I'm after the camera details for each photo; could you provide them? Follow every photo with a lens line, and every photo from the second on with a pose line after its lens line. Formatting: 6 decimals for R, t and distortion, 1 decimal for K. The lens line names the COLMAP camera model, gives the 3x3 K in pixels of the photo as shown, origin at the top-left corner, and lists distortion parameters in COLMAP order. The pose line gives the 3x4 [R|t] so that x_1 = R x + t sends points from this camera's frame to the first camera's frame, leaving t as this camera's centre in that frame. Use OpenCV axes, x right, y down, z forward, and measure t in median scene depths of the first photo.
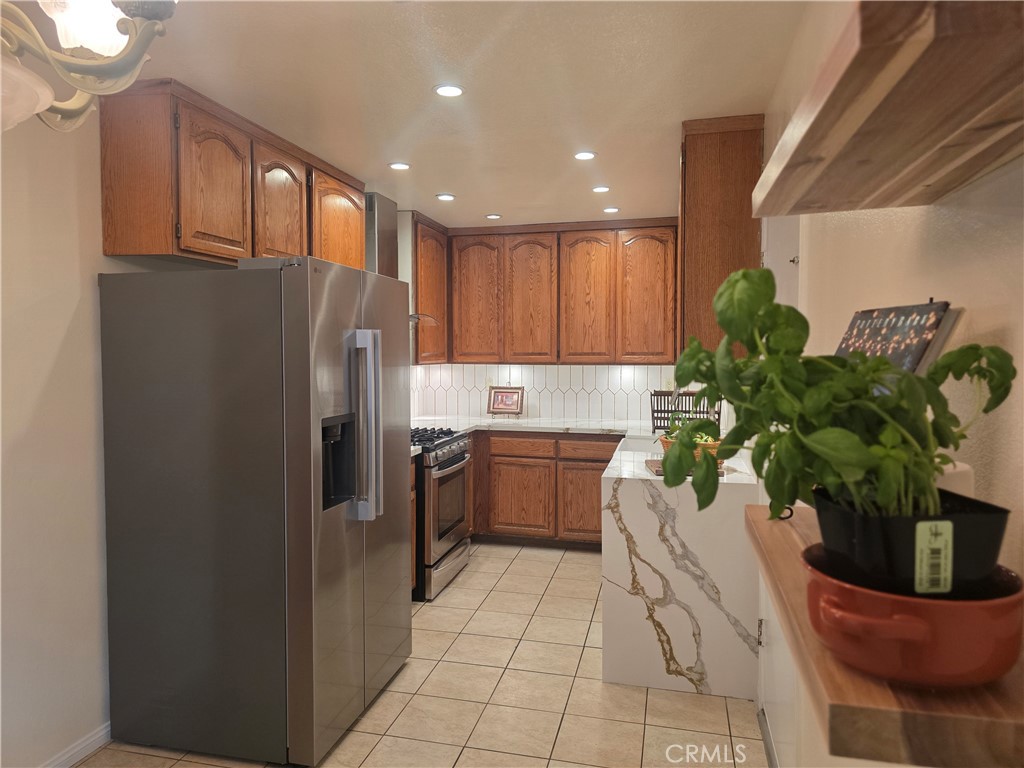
lens RADIAL K [[672.5, 0, 512.0], [0, 672.5, 384.0], [0, 0, 1]] dist [0.106214, -0.058490]
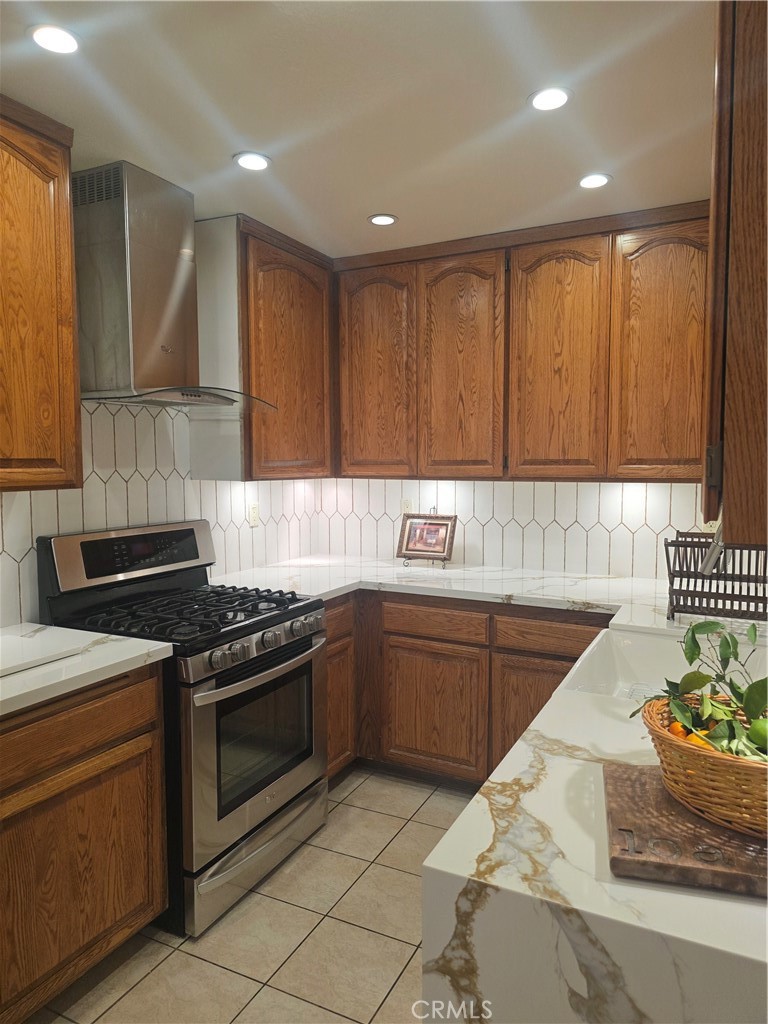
lens RADIAL K [[683.2, 0, 392.8], [0, 683.2, 512.8], [0, 0, 1]] dist [0.067293, -0.060630]
pose [[0.974294, 0.016730, -0.224657, 0.112491], [-0.010501, 0.999527, 0.028891, -0.017684], [0.225034, -0.025789, 0.974009, 0.419605]]
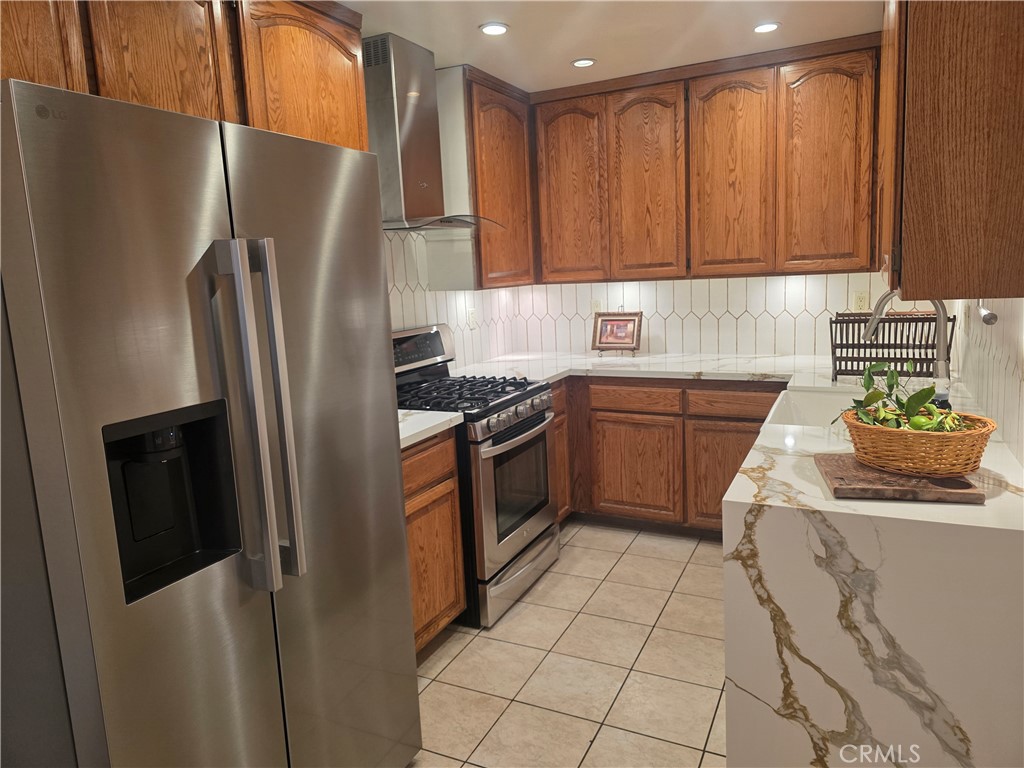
lens RADIAL K [[686.0, 0, 523.1], [0, 686.0, 372.1], [0, 0, 1]] dist [0.060919, -0.056752]
pose [[0.975391, -0.012762, -0.220114, 0.060742], [0.036256, 0.994017, 0.103032, -0.013372], [0.217483, -0.108477, 0.970018, 0.274132]]
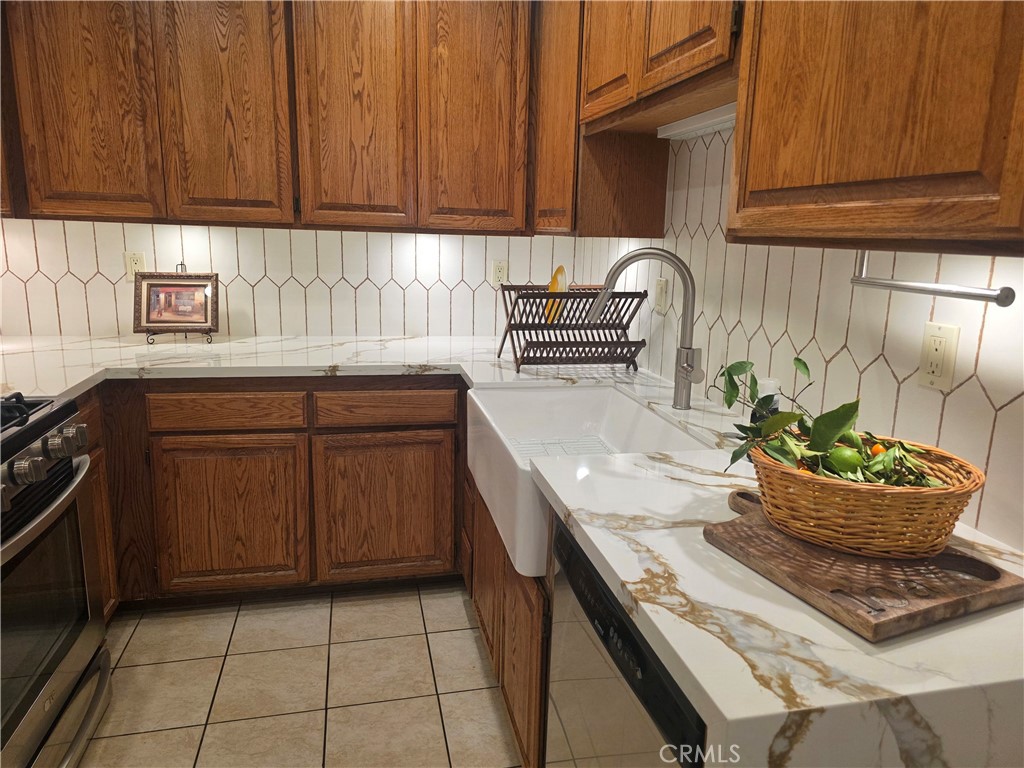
lens RADIAL K [[683.2, 0, 513.0], [0, 683.2, 377.7], [0, 0, 1]] dist [0.067293, -0.060630]
pose [[0.898451, -0.065825, 0.434111, -0.013188], [-0.007127, 0.986382, 0.164317, -0.006077], [-0.439015, -0.150725, 0.885747, 0.508801]]
